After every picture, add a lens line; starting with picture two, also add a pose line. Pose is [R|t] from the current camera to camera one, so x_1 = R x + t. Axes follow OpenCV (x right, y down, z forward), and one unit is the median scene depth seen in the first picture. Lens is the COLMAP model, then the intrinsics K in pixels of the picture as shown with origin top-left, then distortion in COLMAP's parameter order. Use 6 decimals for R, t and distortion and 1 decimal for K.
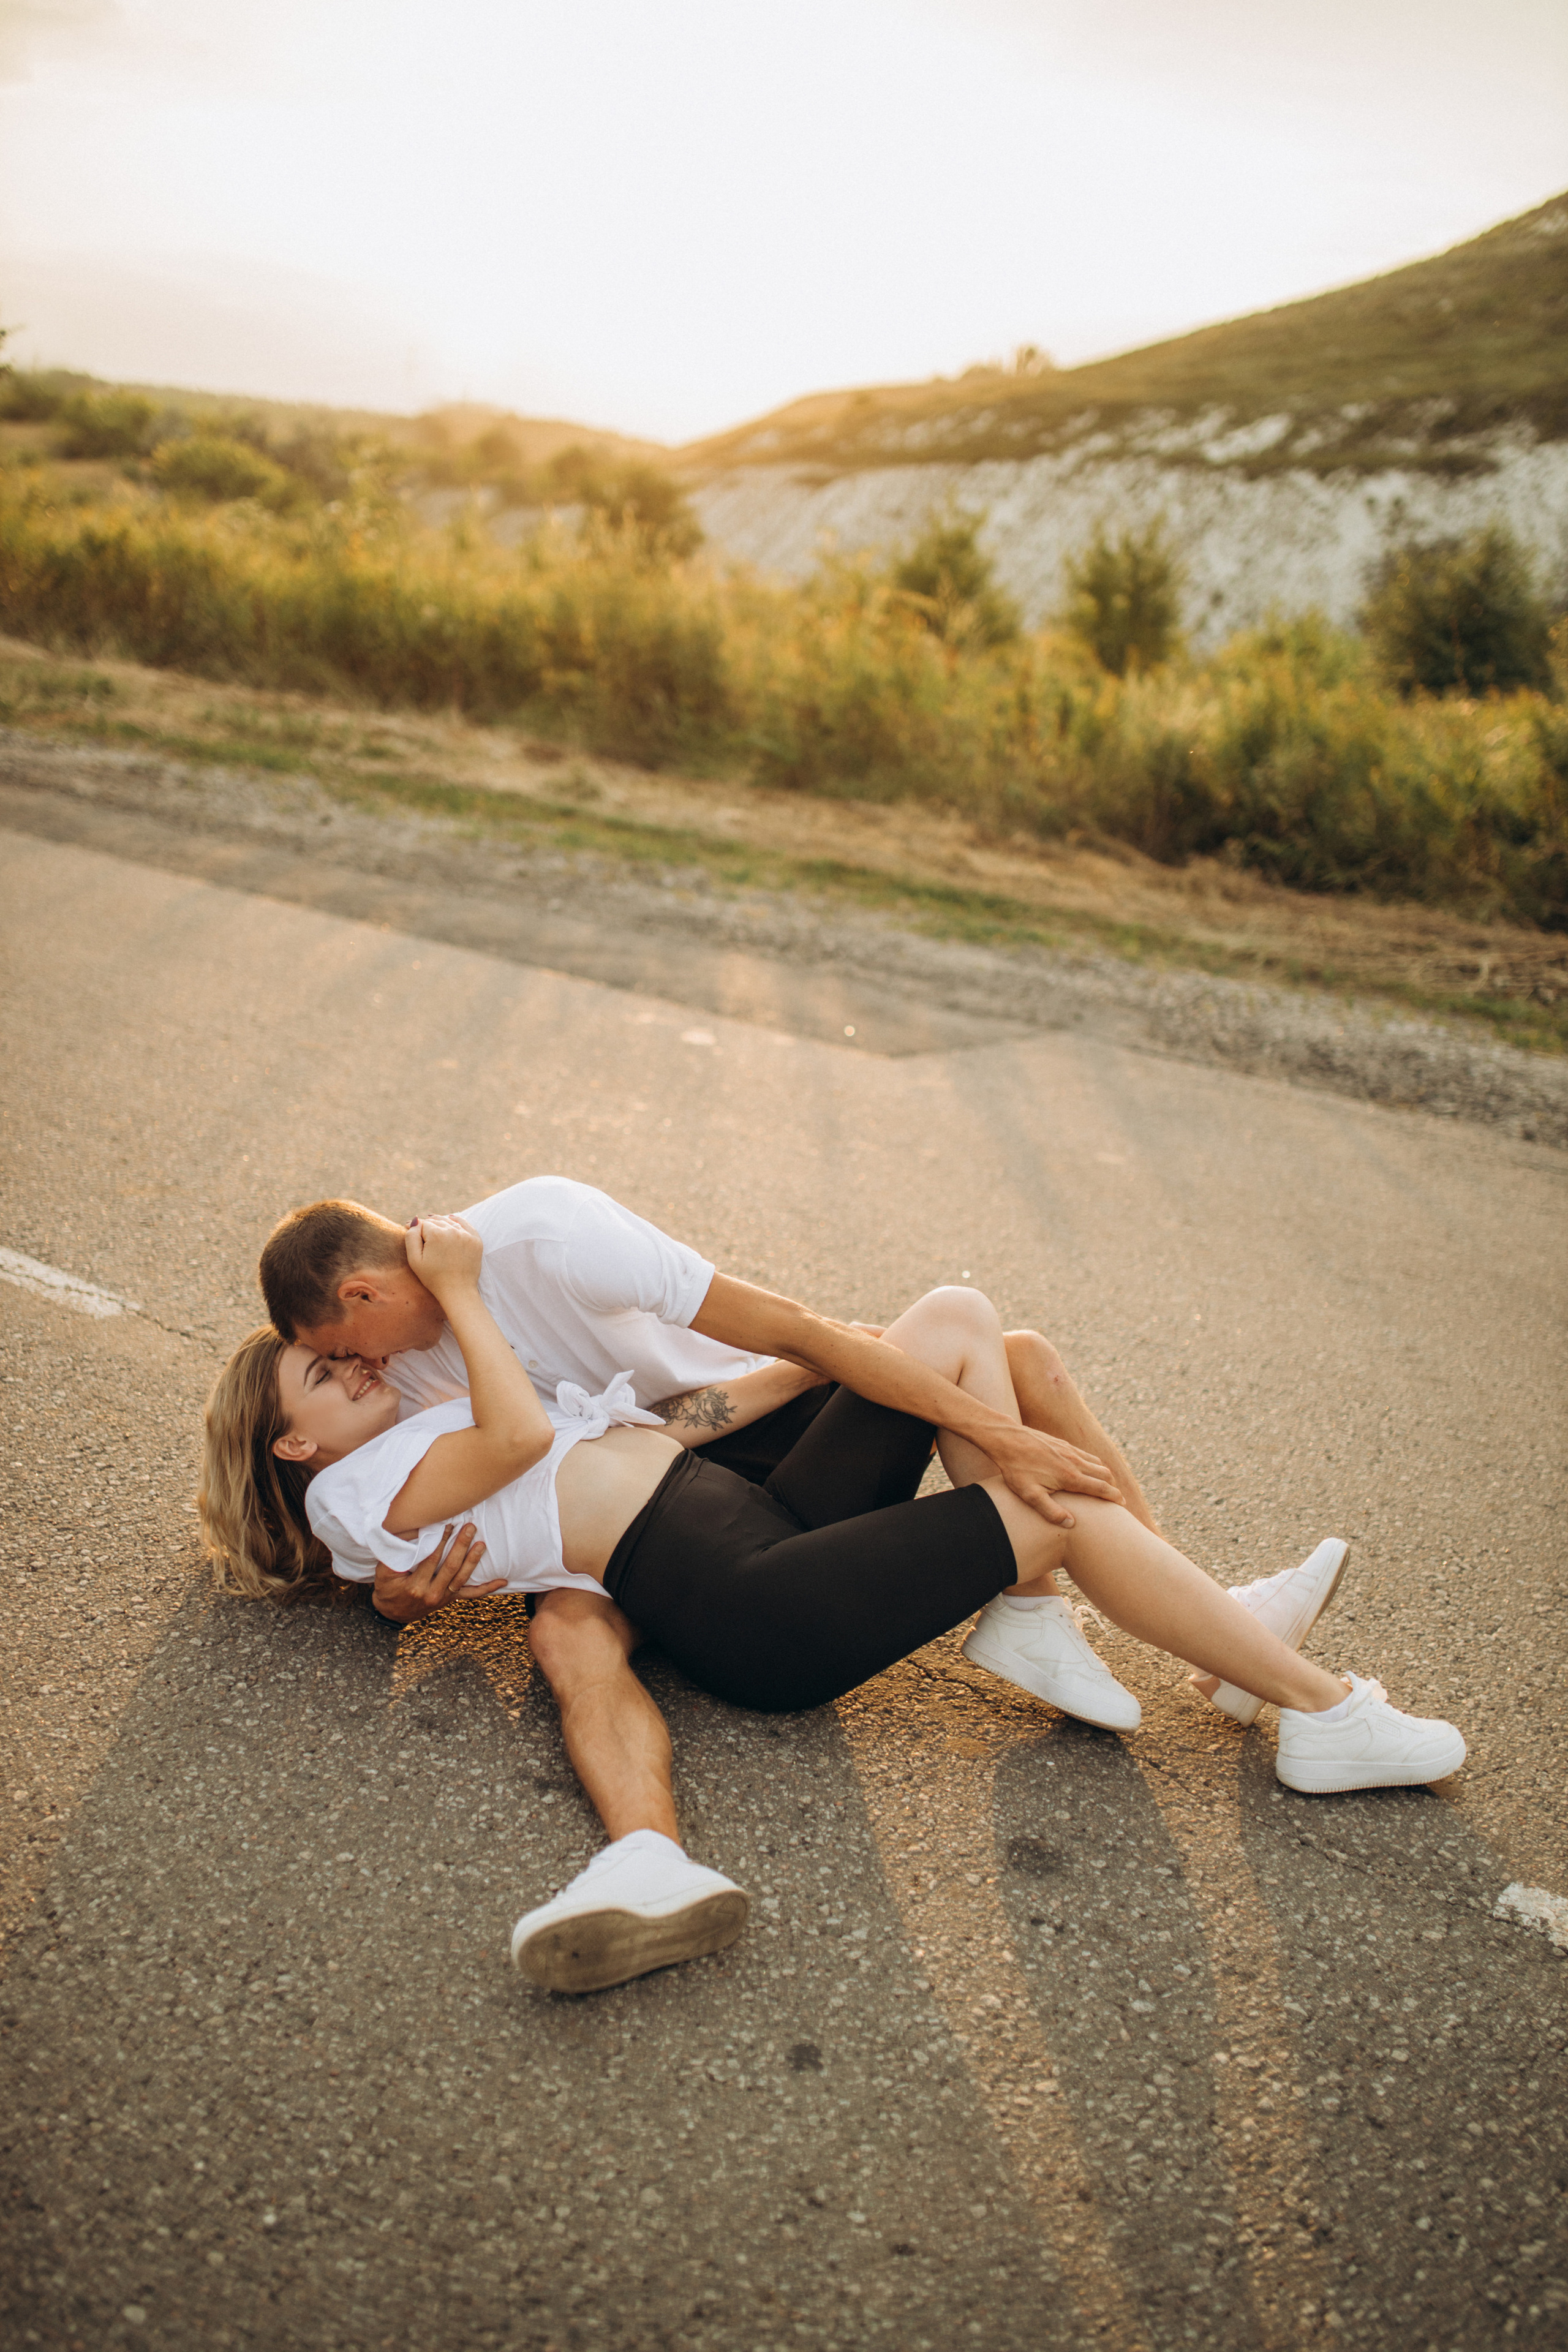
lens RADIAL K [[2273.1, 0, 791.6], [0, 2273.1, 1172.6], [0, 0, 1]] dist [-0.043729, 0.127763]
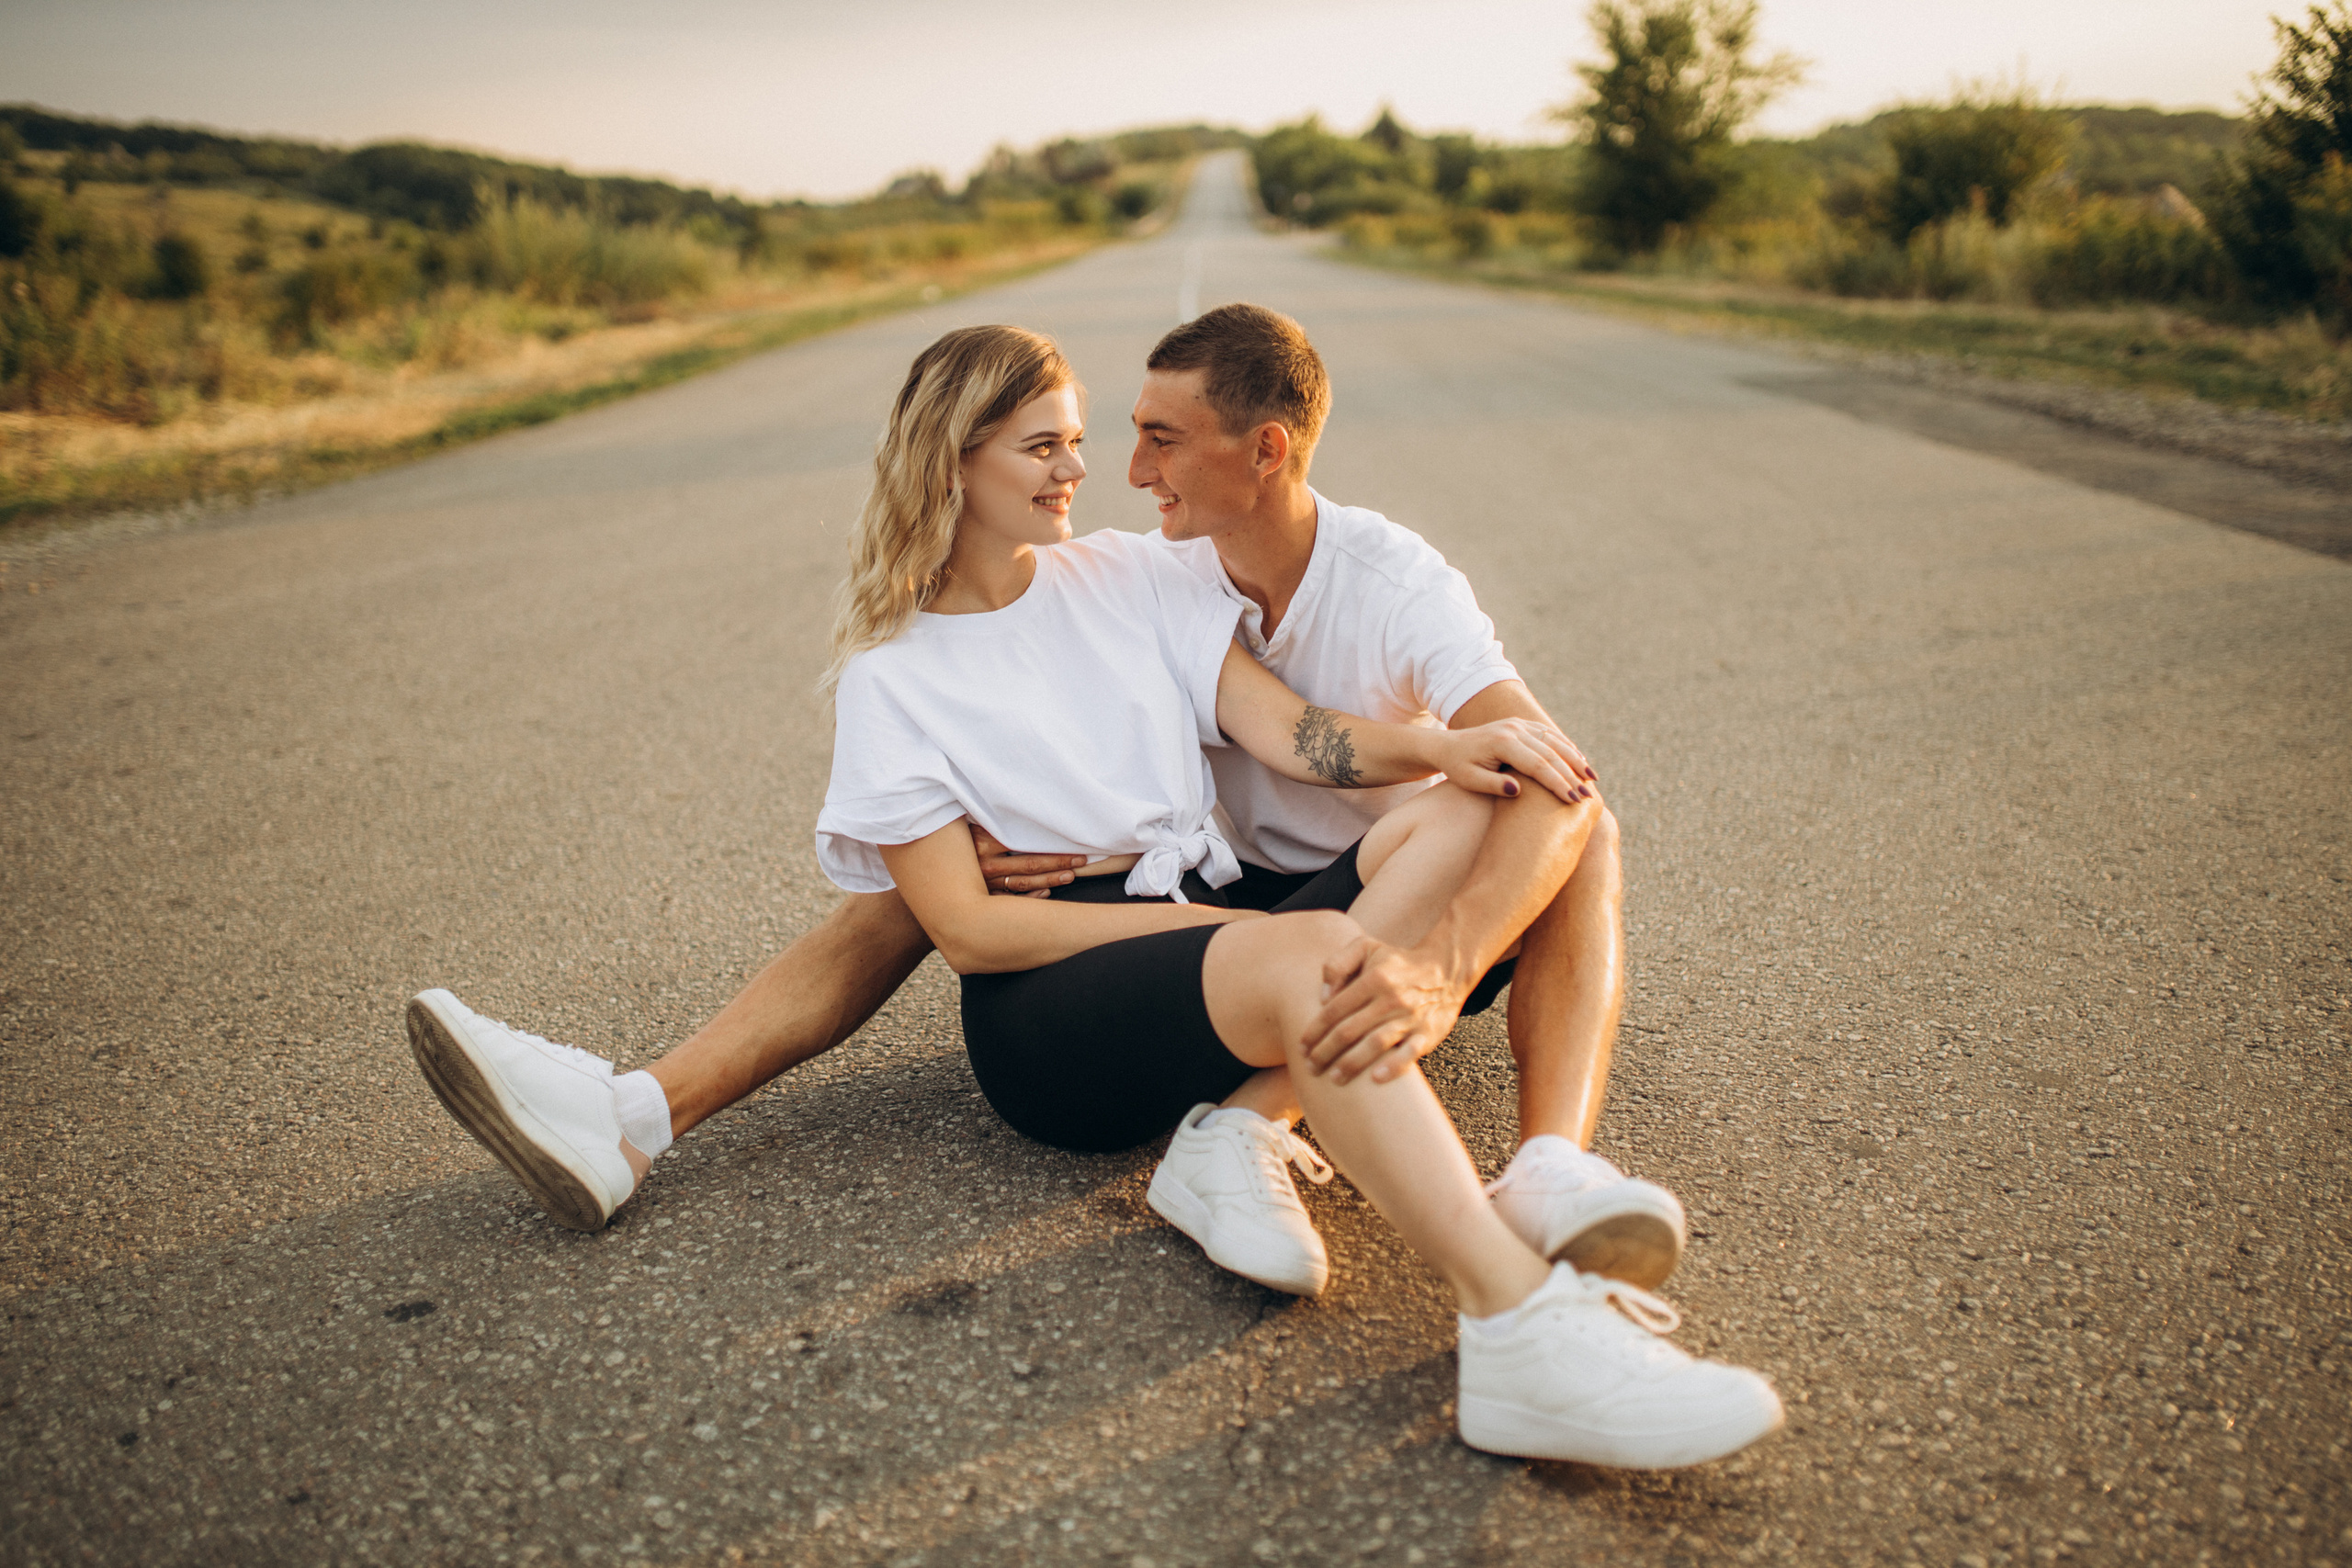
lens RADIAL K [[2275.6, 0, 1176.0], [0, 2275.6, 784.0], [0, 0, 1]] dist [-0.060869, 0.137601]
pose [[0.556160, 0.076732, -0.827526, 0.678042], [-0.153912, 0.988014, -0.011827, 0.114182], [0.816699, 0.133944, 0.561303, 0.546801]]
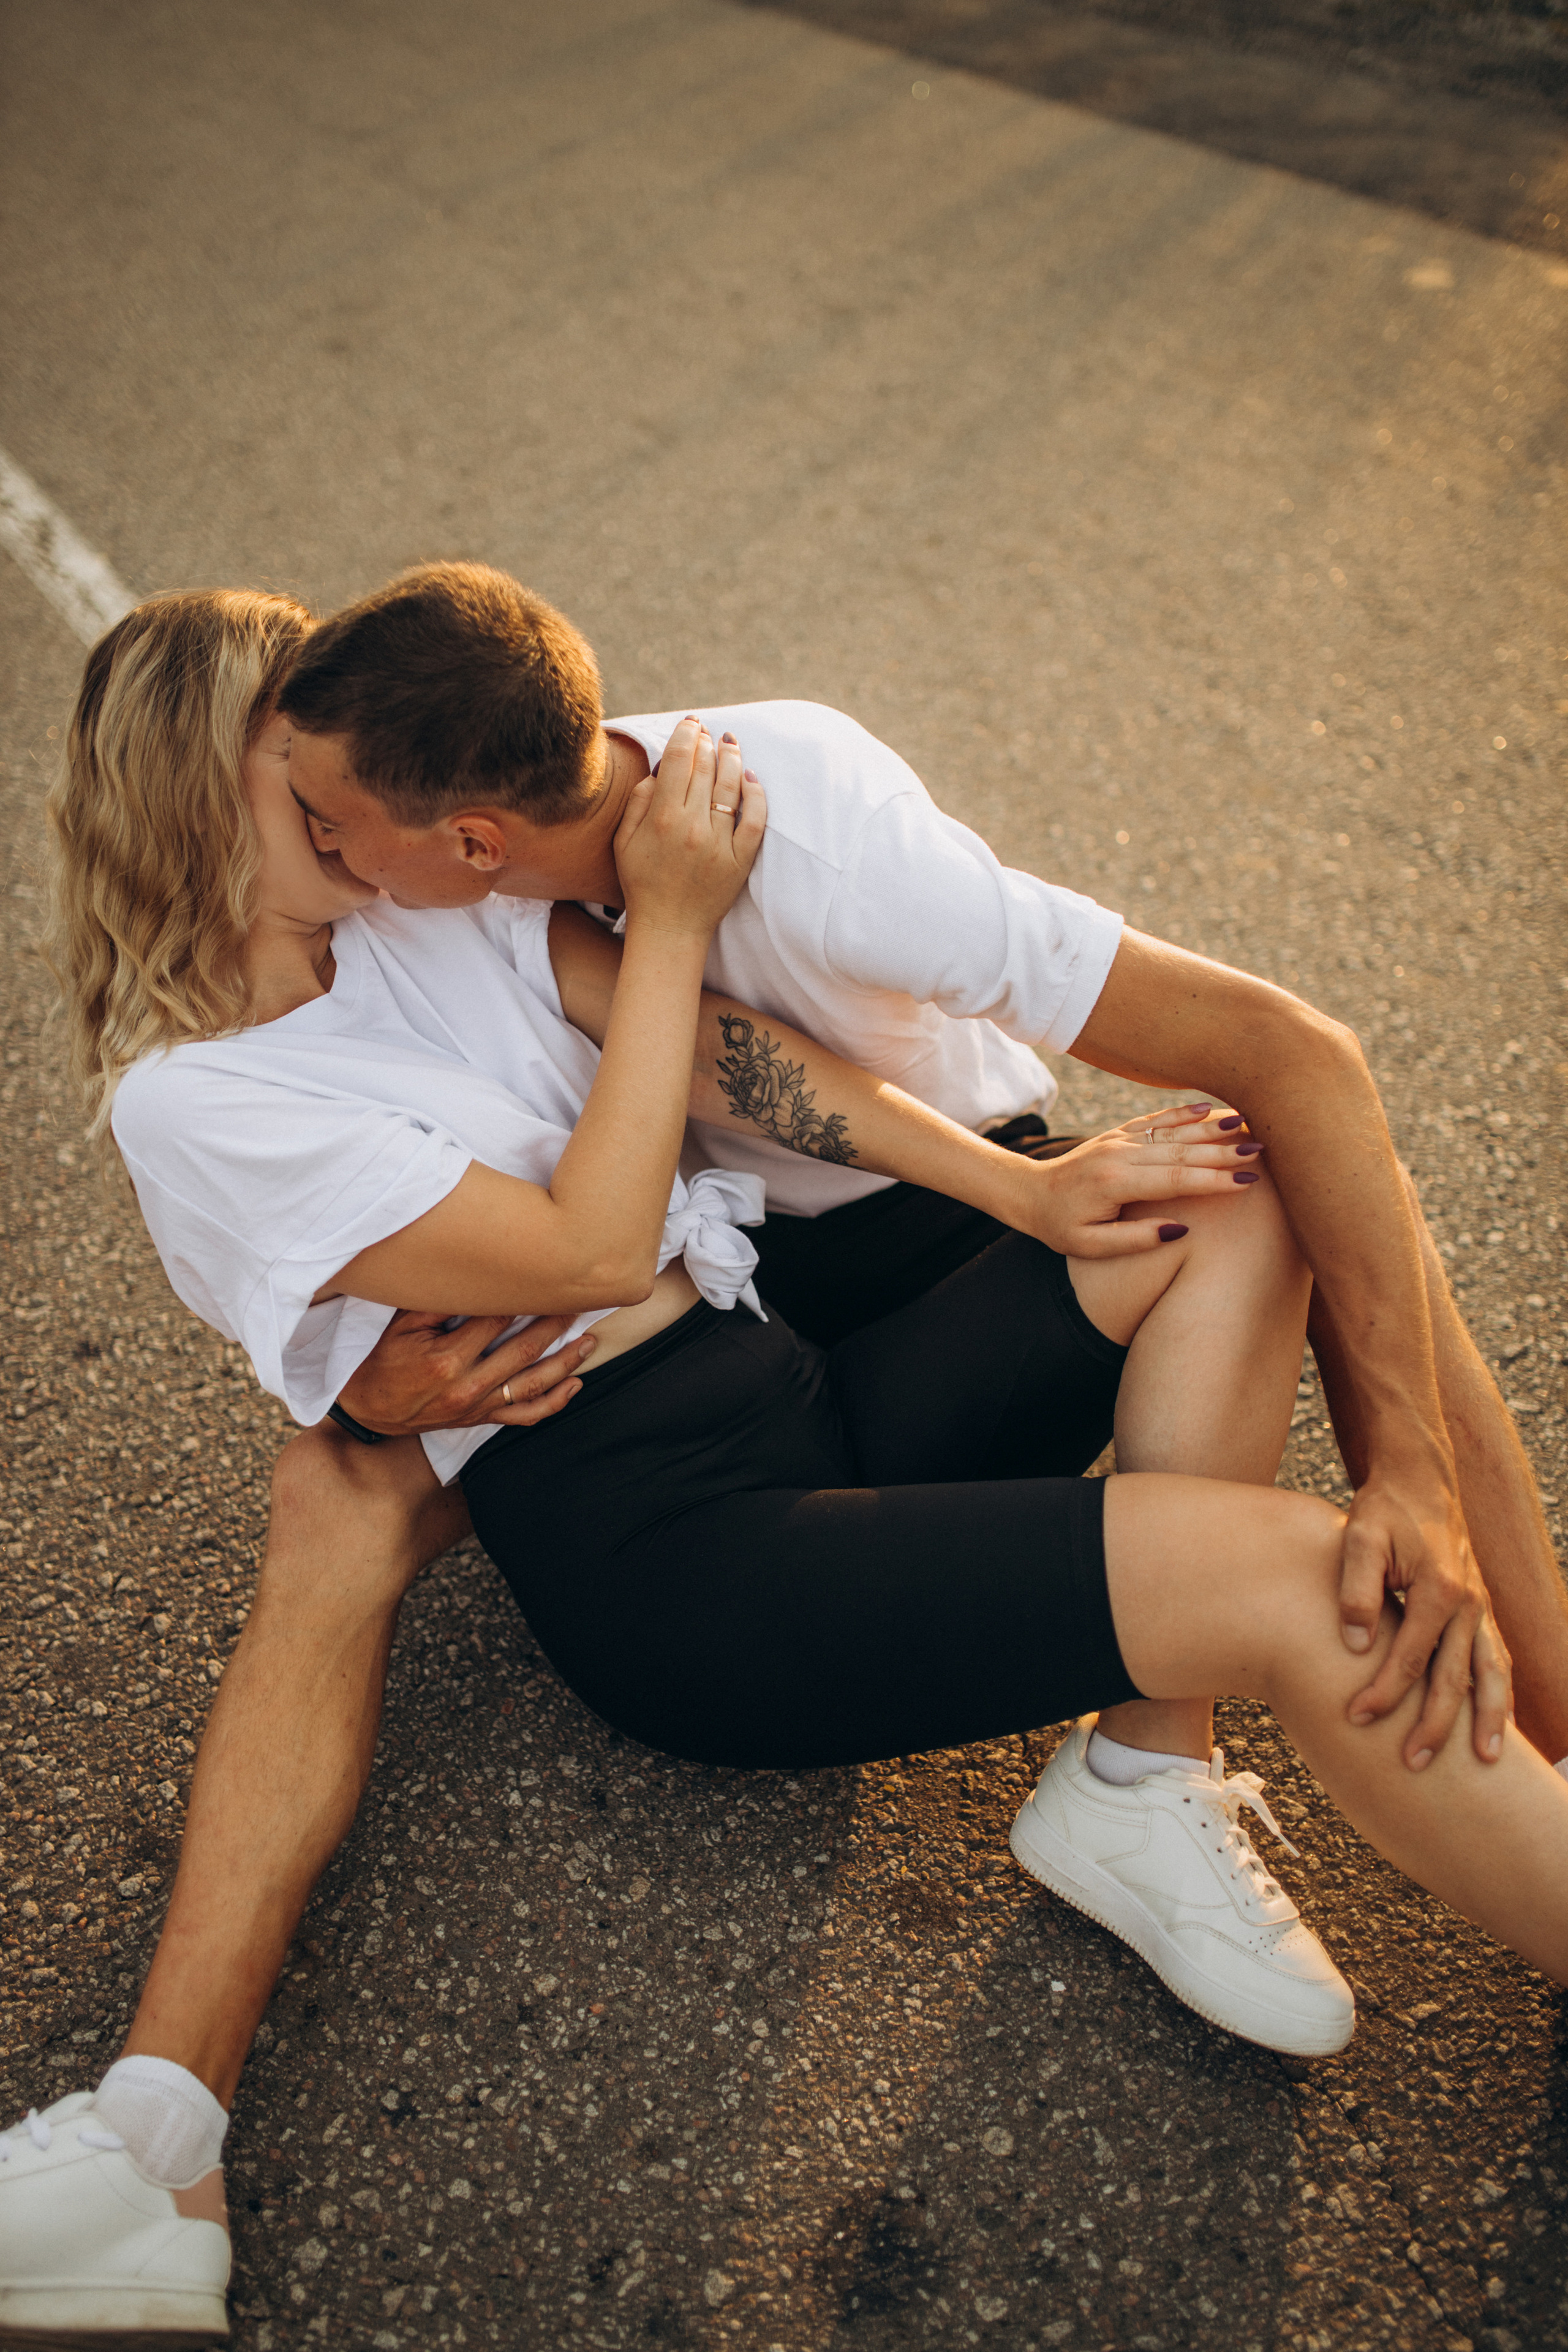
lens RADIAL K [[2275.9, 0, 794.0], [0, 2275.9, 1178.8], [0, 0, 1]] dist [-0.060869, 0.137601]
pose [[0.901732, 0.146123, -0.406850, 0.232745], [0.003004, 0.938999, 0.343907, -0.087160], [0.432285, -0.311334, 0.846287, 0.567379]]
